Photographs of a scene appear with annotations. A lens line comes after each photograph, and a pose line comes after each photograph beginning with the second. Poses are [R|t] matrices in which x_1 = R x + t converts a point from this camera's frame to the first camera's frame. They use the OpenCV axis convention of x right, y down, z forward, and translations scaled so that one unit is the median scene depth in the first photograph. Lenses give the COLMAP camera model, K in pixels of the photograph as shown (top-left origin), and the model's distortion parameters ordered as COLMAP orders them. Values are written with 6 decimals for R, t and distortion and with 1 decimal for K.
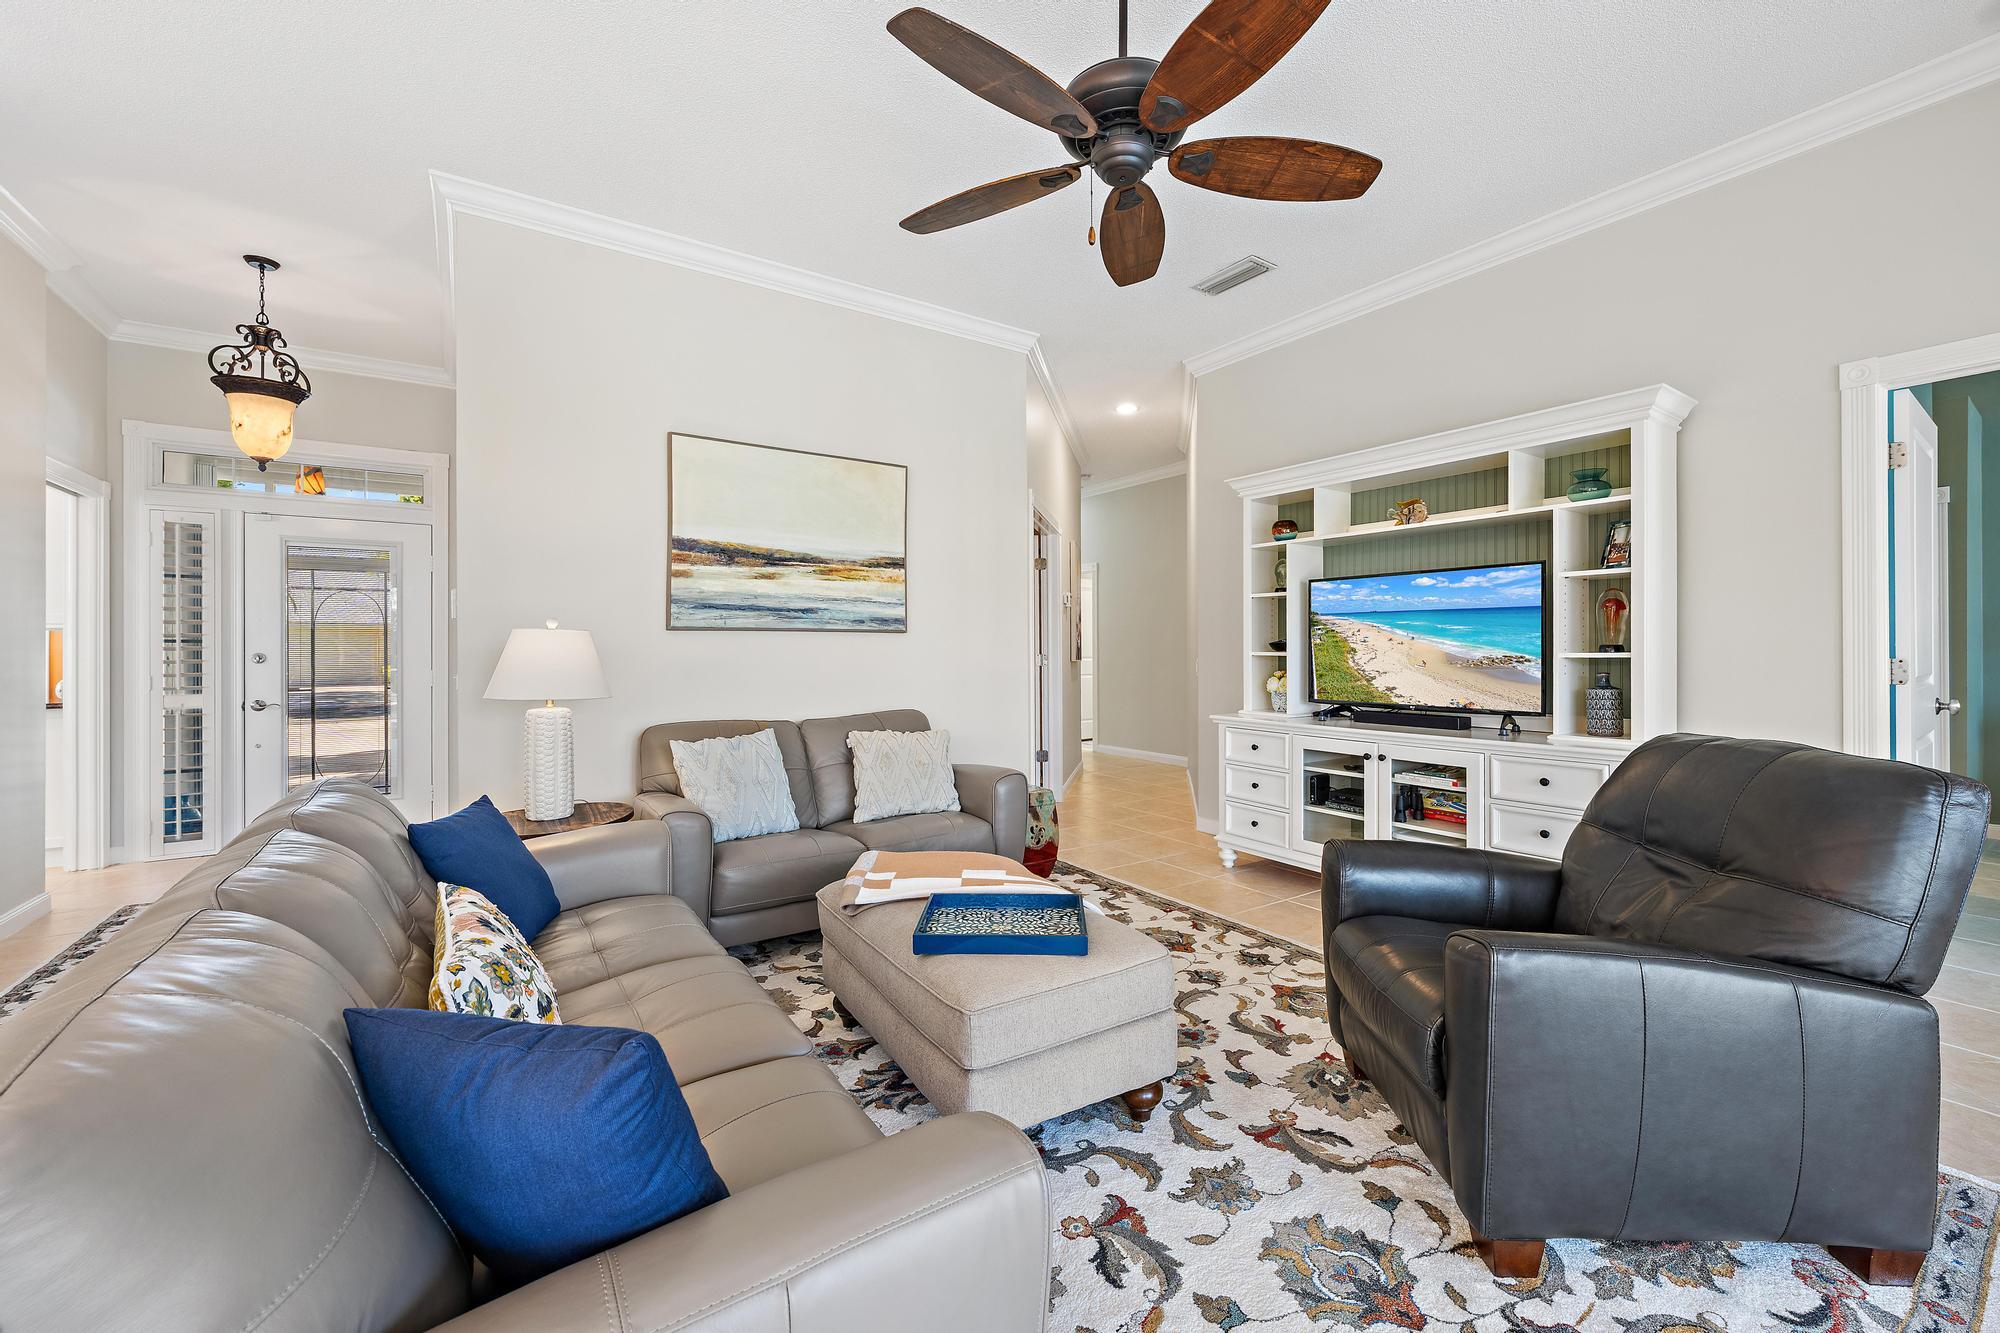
lens RADIAL K [[784.5, 0, 999.6], [0, 784.5, 652.2], [0, 0, 1]] dist [0.002617, 0.000415]
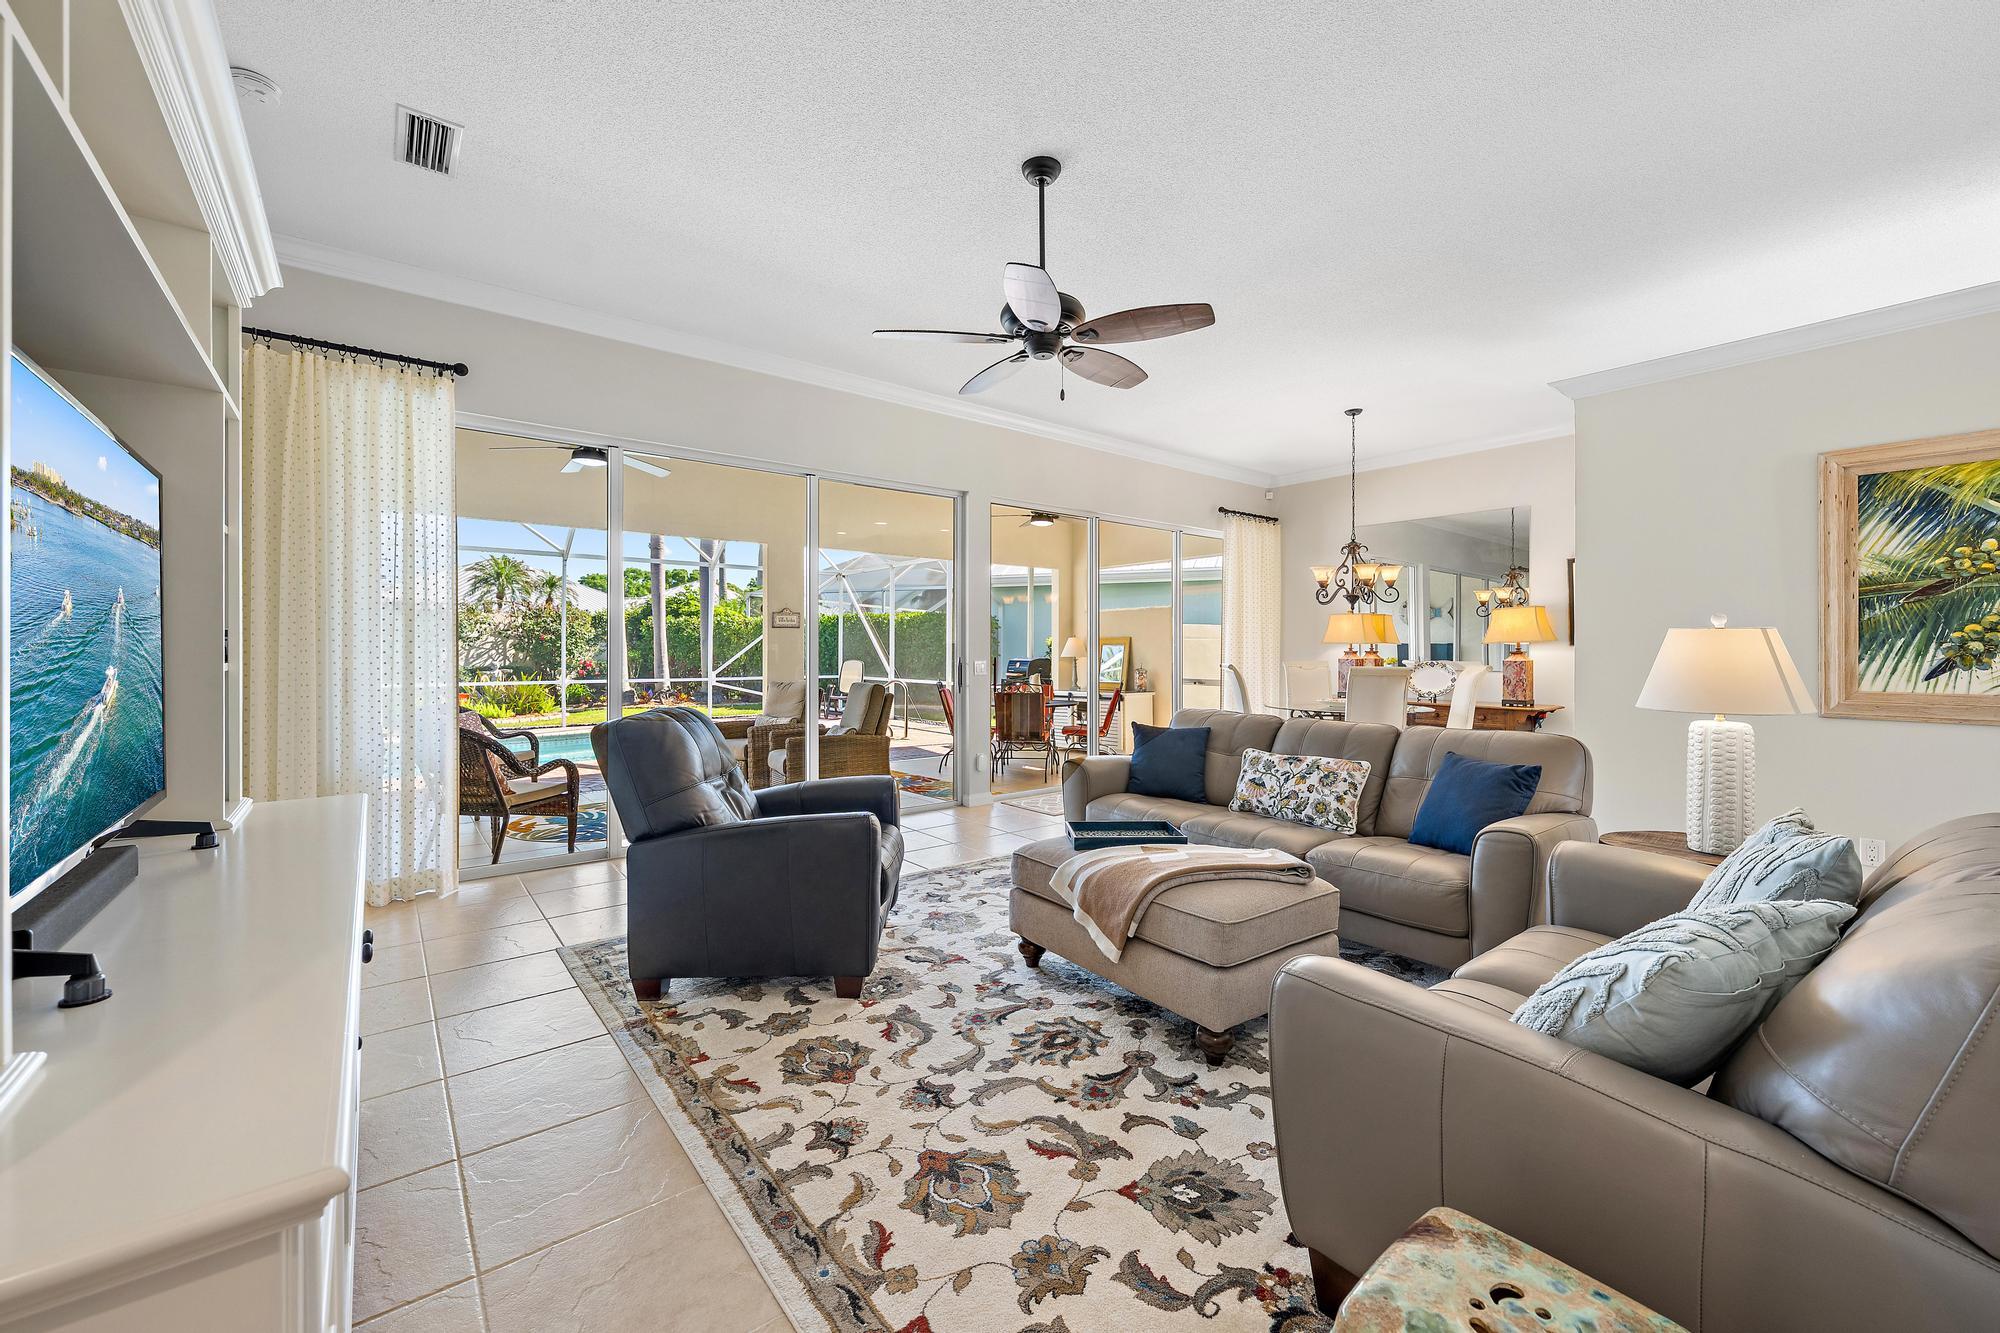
lens RADIAL K [[784.5, 0, 1000.6], [0, 784.5, 654.3], [0, 0, 1]] dist [0.002617, 0.000415]
pose [[-0.996230, 0.002265, -0.086716, 0.262531], [0.001353, 0.999943, 0.010570, -0.010602], [0.086735, 0.010413, -0.996177, 1.764362]]
